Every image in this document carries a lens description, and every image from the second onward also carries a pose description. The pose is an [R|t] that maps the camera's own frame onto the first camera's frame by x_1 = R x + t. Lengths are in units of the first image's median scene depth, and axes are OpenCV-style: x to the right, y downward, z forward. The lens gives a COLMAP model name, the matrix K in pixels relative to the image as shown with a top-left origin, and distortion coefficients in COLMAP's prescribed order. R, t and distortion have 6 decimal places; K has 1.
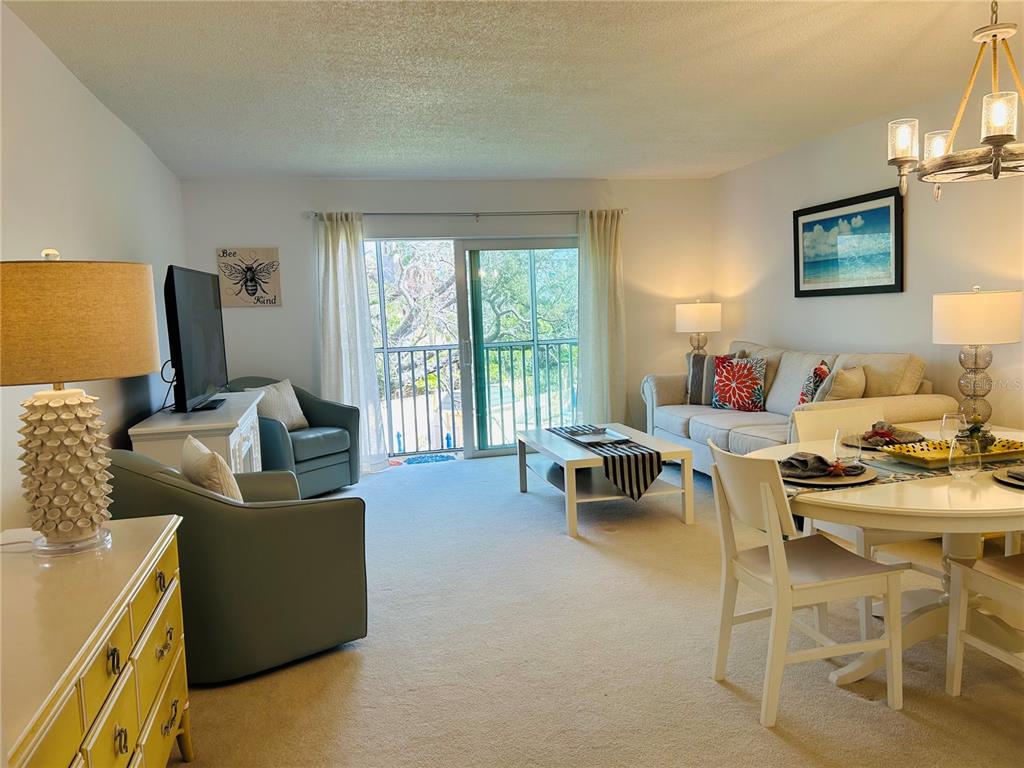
lens RADIAL K [[758.1, 0, 509.3], [0, 758.1, 390.6], [0, 0, 1]] dist [0.073175, -0.090010]
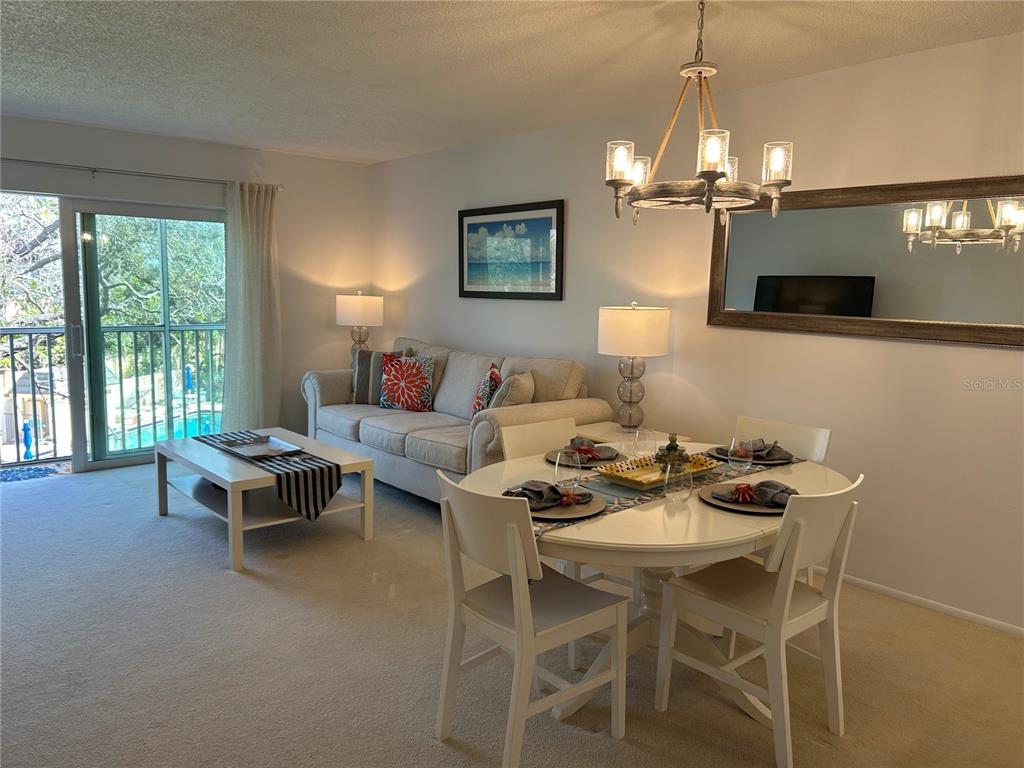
lens RADIAL K [[764.4, 0, 512.0], [0, 764.4, 384.0], [0, 0, 1]] dist [0.070225, -0.099740]
pose [[0.886129, 0.000916, 0.463437, -0.037018], [-0.007847, 0.999884, 0.013026, -0.024501], [-0.463372, -0.015179, 0.886034, 0.087108]]
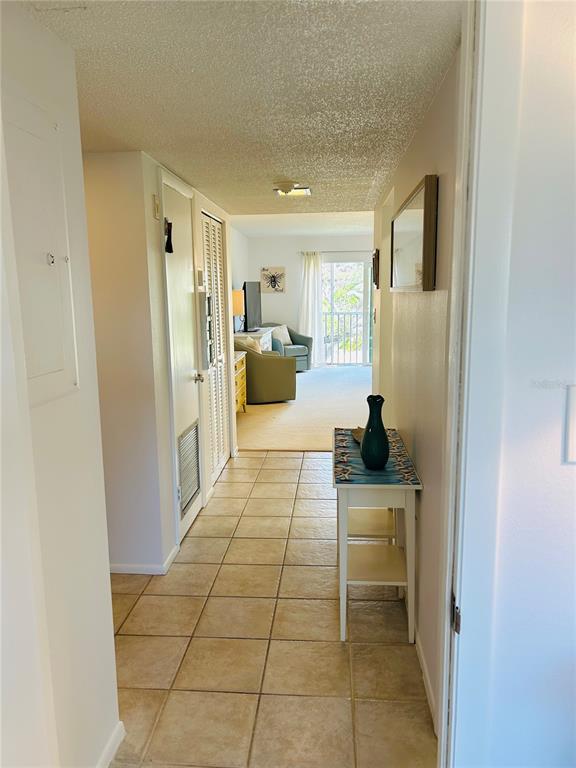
lens RADIAL K [[573.3, 0, 287.7], [0, 573.3, 386.1], [0, 0, 1]] dist [0.070225, -0.099740]
pose [[0.949321, 0.076320, -0.304901, 0.275184], [-0.054865, 0.995416, 0.078340, 0.035685], [0.309482, -0.057642, 0.949157, -0.701772]]
